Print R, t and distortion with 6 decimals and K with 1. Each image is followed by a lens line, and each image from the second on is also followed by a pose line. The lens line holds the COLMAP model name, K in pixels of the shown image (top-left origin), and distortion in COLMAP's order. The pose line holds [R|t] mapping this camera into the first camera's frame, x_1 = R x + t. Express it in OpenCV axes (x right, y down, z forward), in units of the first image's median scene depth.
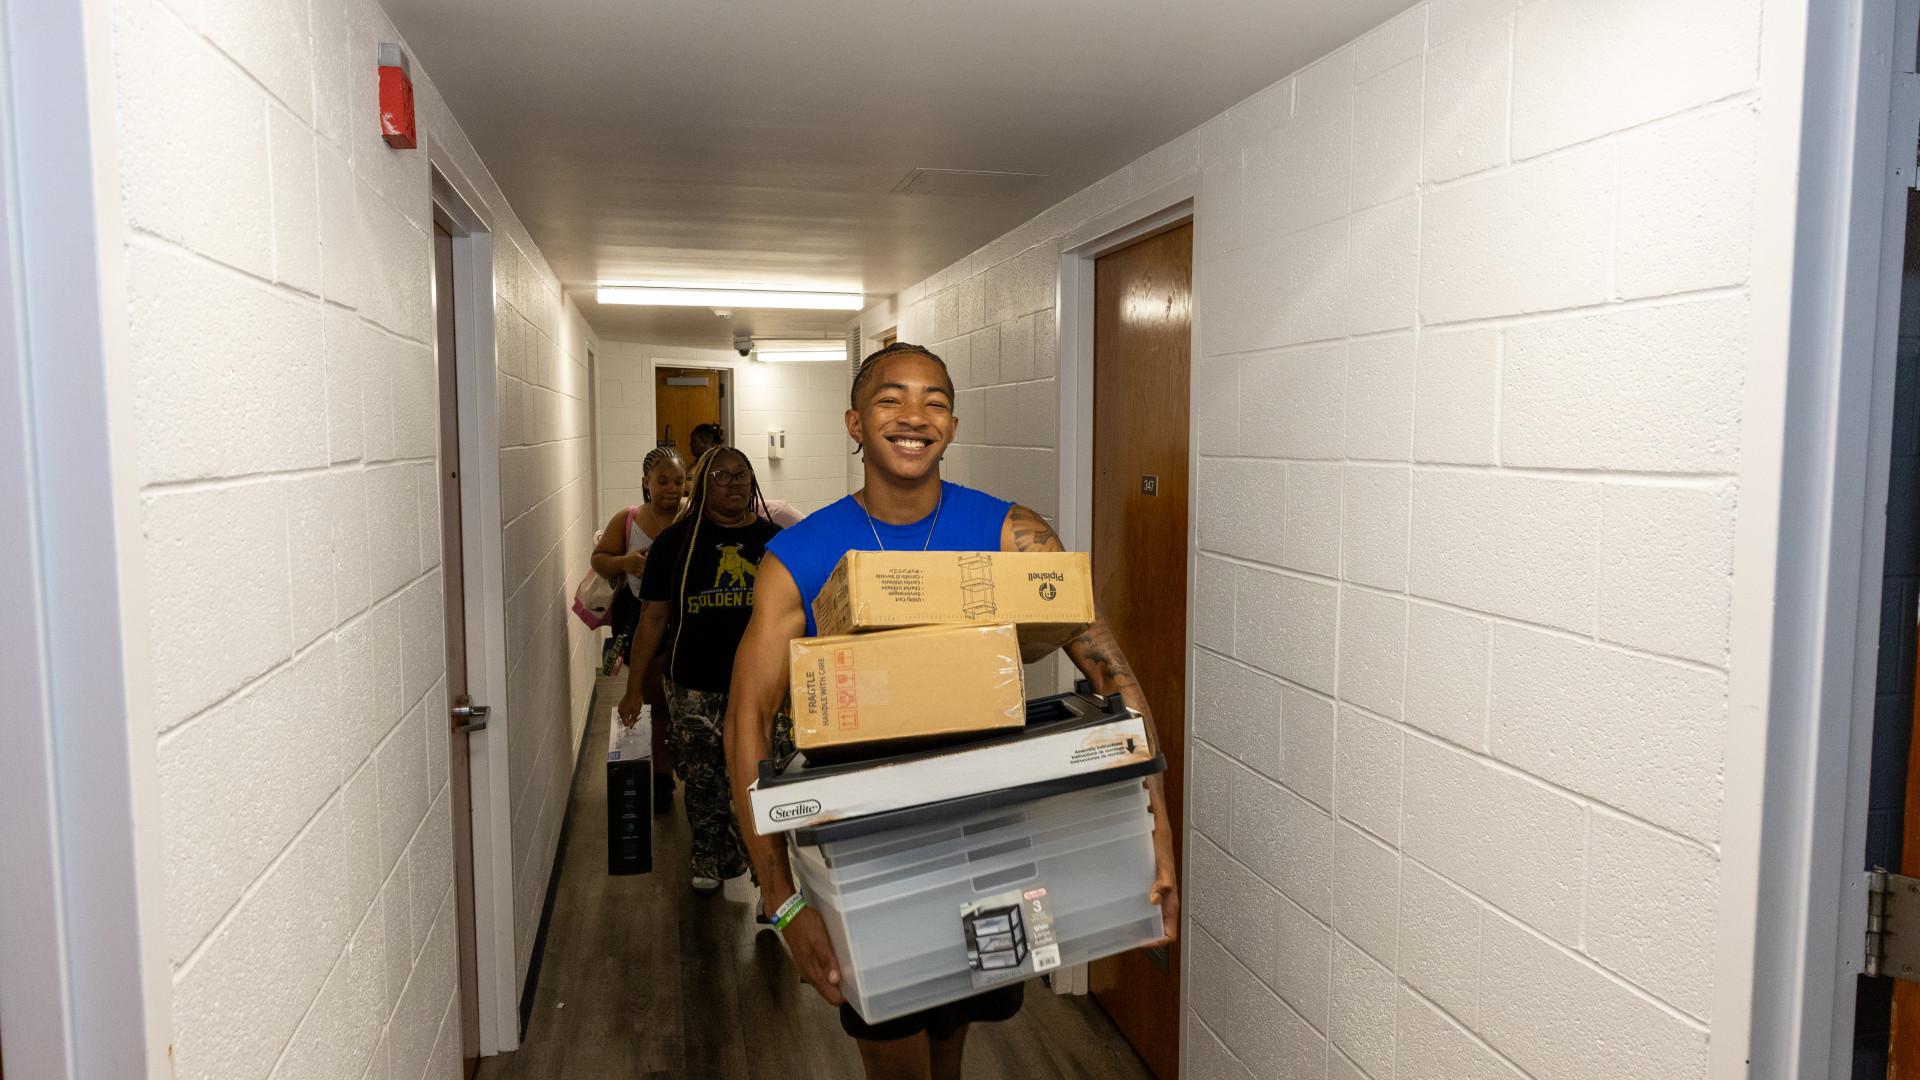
lens RADIAL K [[1288.6, 0, 962.1], [0, 1288.6, 539.3], [0, 0, 1]] dist [0.006083, -0.014330]
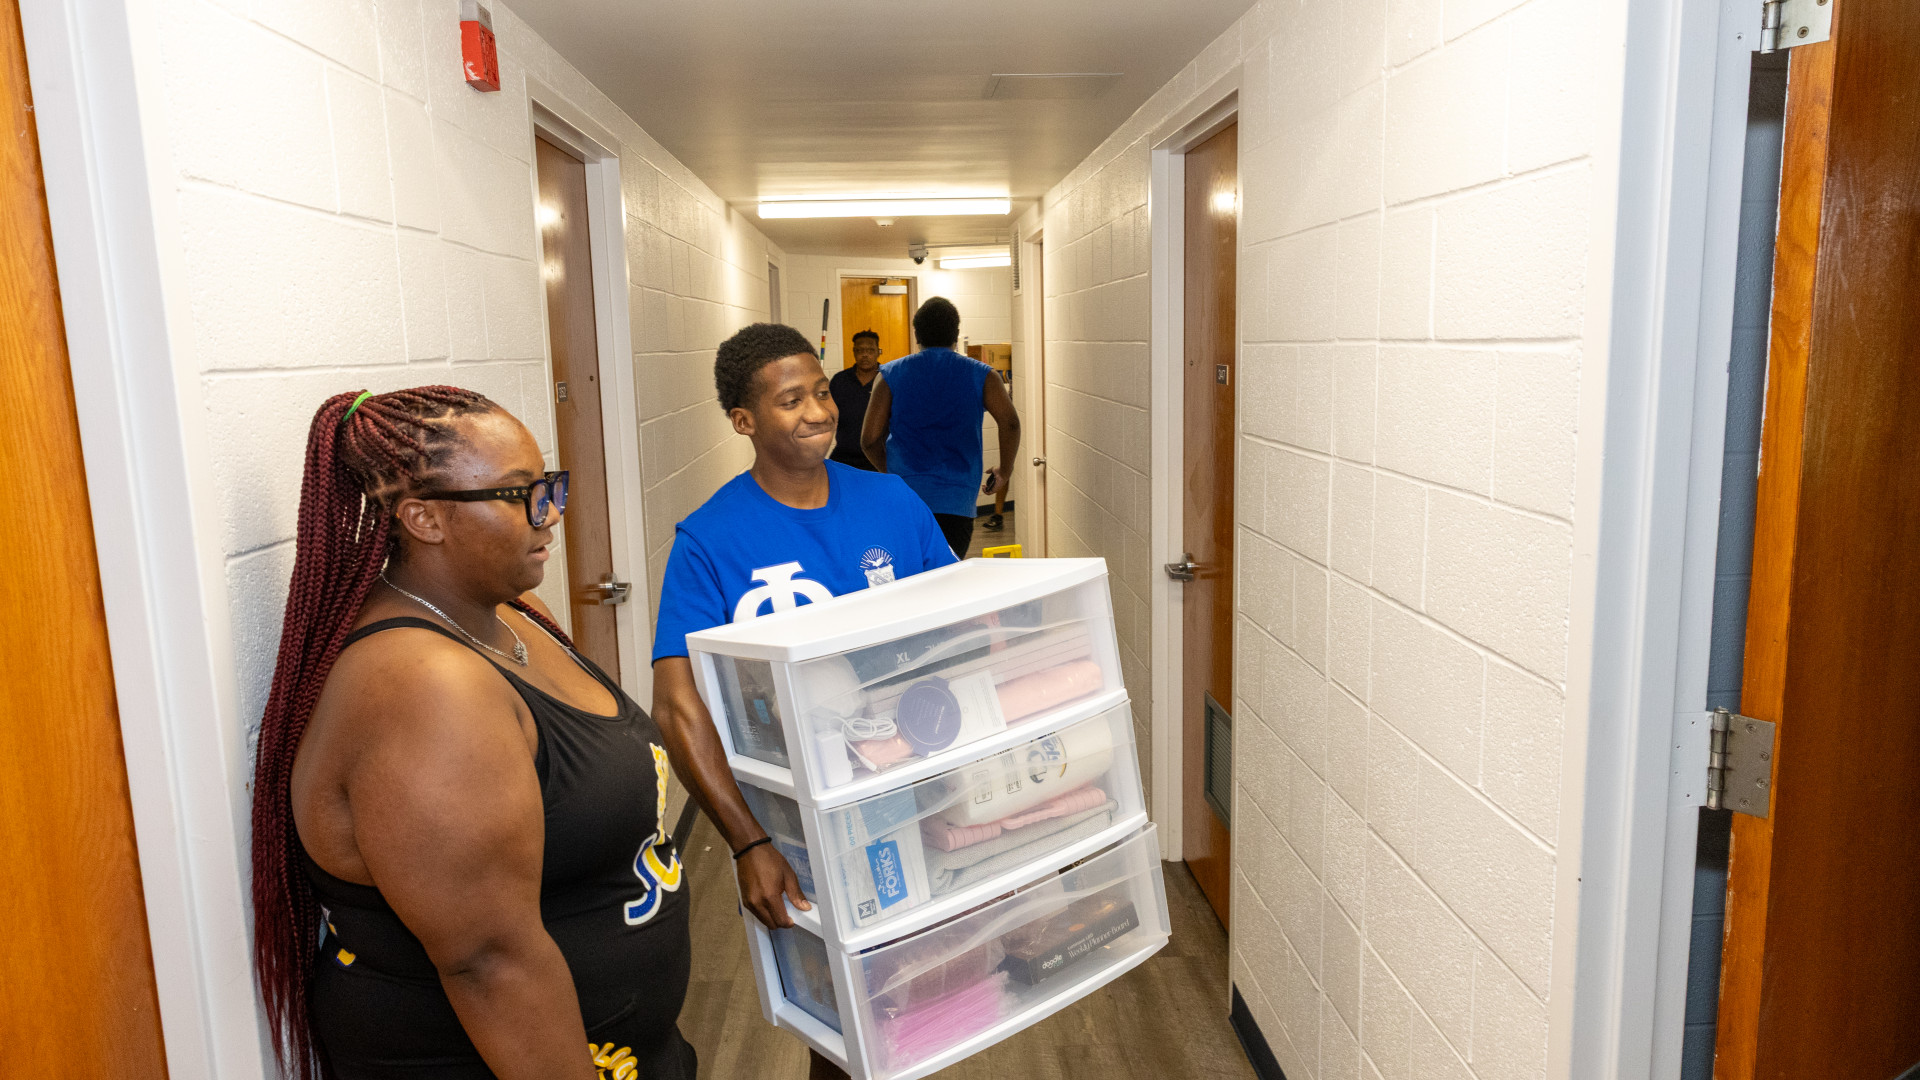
lens RADIAL K [[1288.6, 0, 955.0], [0, 1288.6, 540.1], [0, 0, 1]] dist [0.006083, -0.014330]
pose [[0.983920, 0.002207, -0.178595, 0.199485], [0.010631, 0.997427, 0.070893, 0.025021], [0.178292, -0.071651, 0.981365, -0.103215]]
